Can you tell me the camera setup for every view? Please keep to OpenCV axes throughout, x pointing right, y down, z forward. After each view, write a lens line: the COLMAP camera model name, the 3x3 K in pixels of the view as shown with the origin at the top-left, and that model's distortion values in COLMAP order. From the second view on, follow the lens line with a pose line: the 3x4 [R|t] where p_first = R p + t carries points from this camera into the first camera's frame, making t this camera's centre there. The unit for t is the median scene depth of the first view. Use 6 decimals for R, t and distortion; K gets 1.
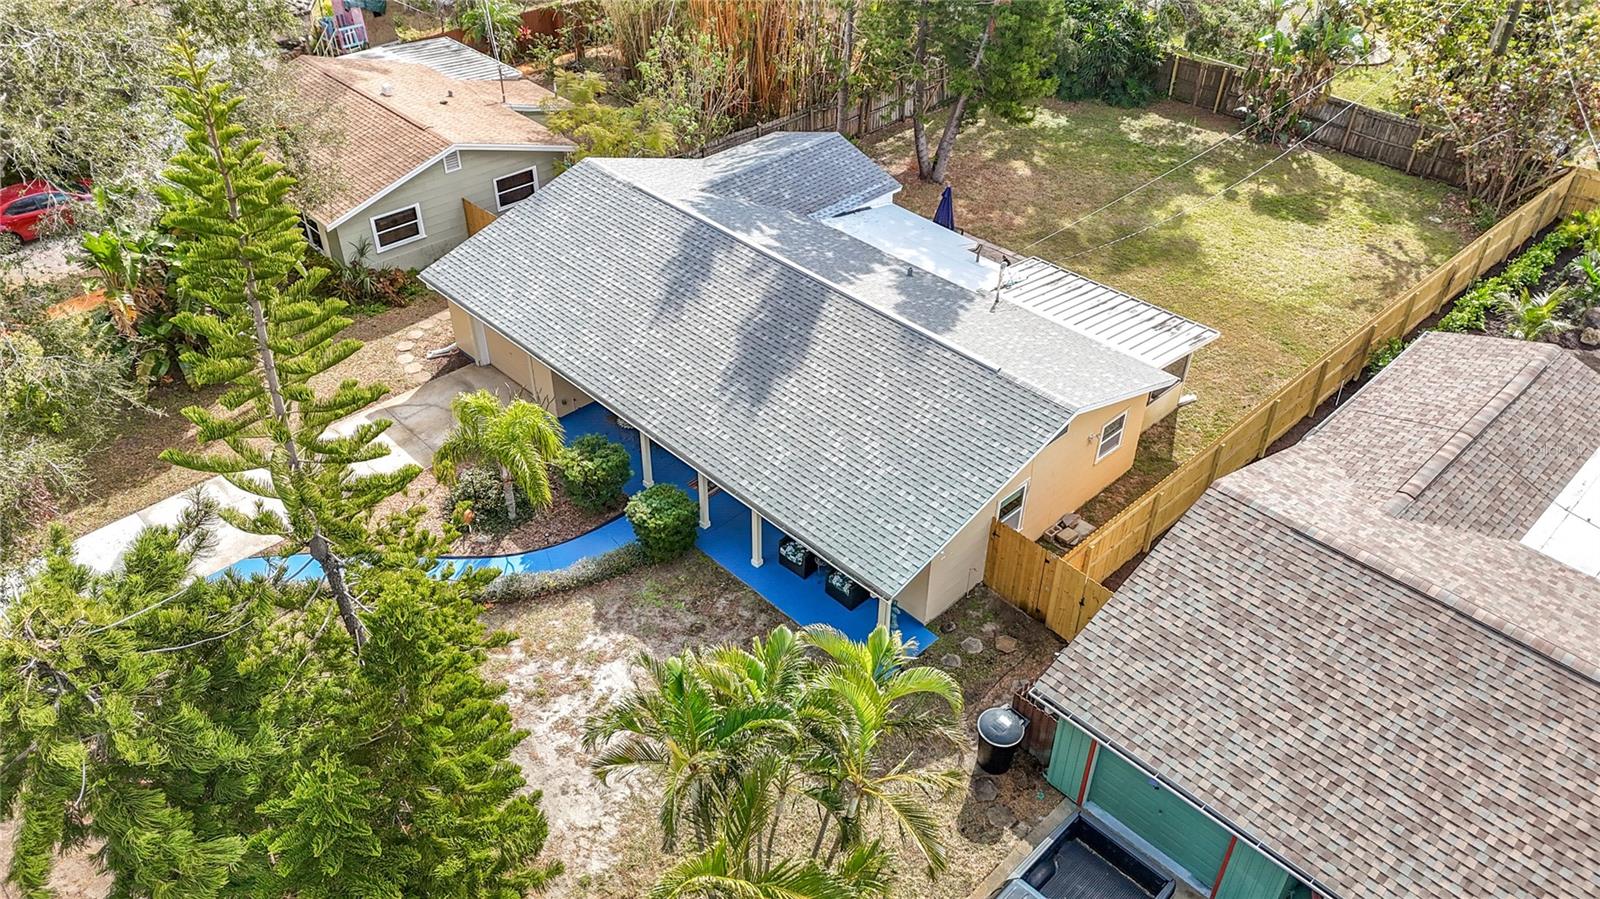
lens RADIAL K [[1147.8, 0, 808.9], [0, 1147.8, 447.9], [0, 0, 1]] dist [0.040959, -0.000267]
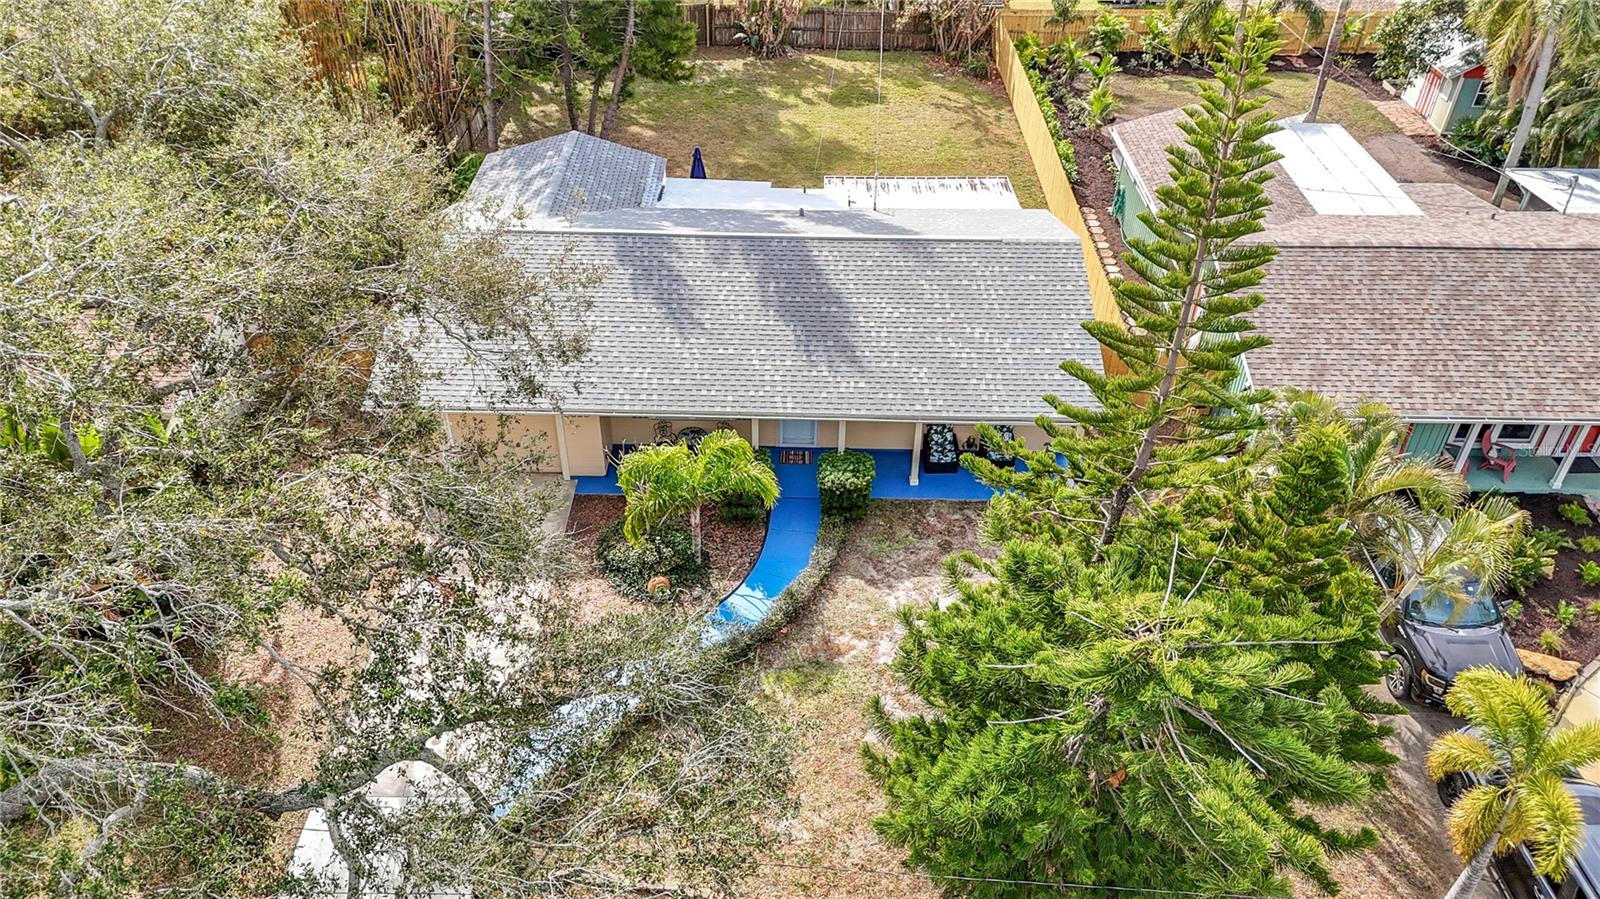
lens RADIAL K [[1147.8, 0, 784.3], [0, 1147.8, 449.1], [0, 0, 1]] dist [0.040959, -0.000267]
pose [[0.715862, -0.431240, 0.549158, -0.555400], [0.425655, 0.892971, 0.146359, -0.107330], [-0.553498, 0.128979, 0.822803, 0.129415]]
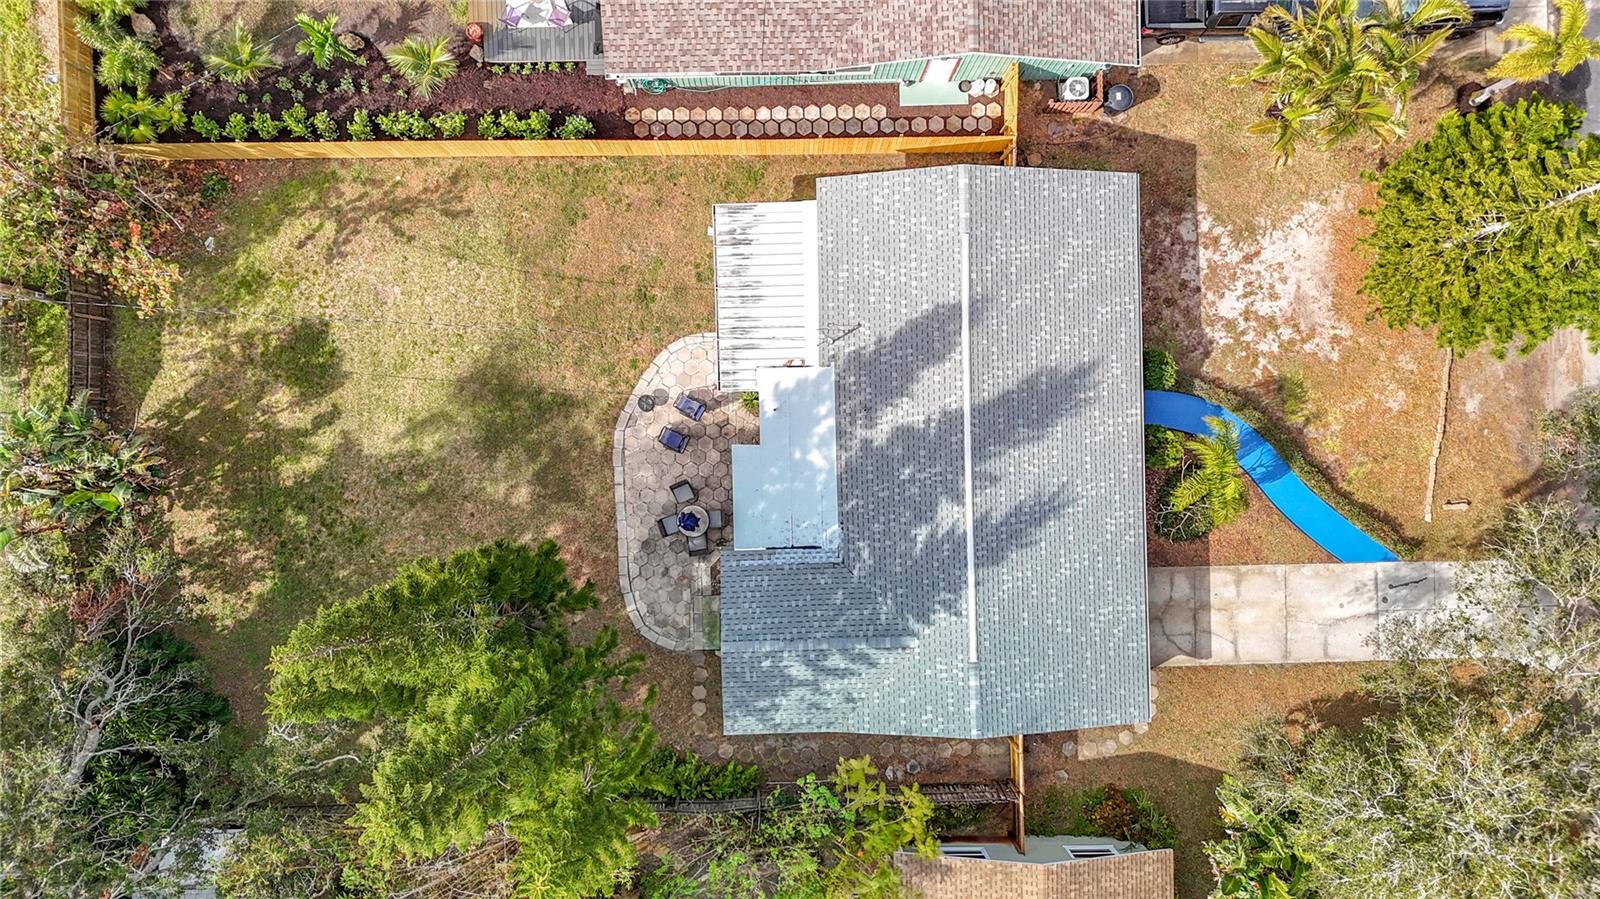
lens RADIAL K [[1147.8, 0, 807.8], [0, 1147.8, 446.9], [0, 0, 1]] dist [0.040959, -0.000267]
pose [[-0.727249, -0.685663, -0.031219, 0.127956], [0.402206, -0.462573, 0.790099, -1.004031], [-0.556183, 0.562043, 0.612184, 0.303805]]
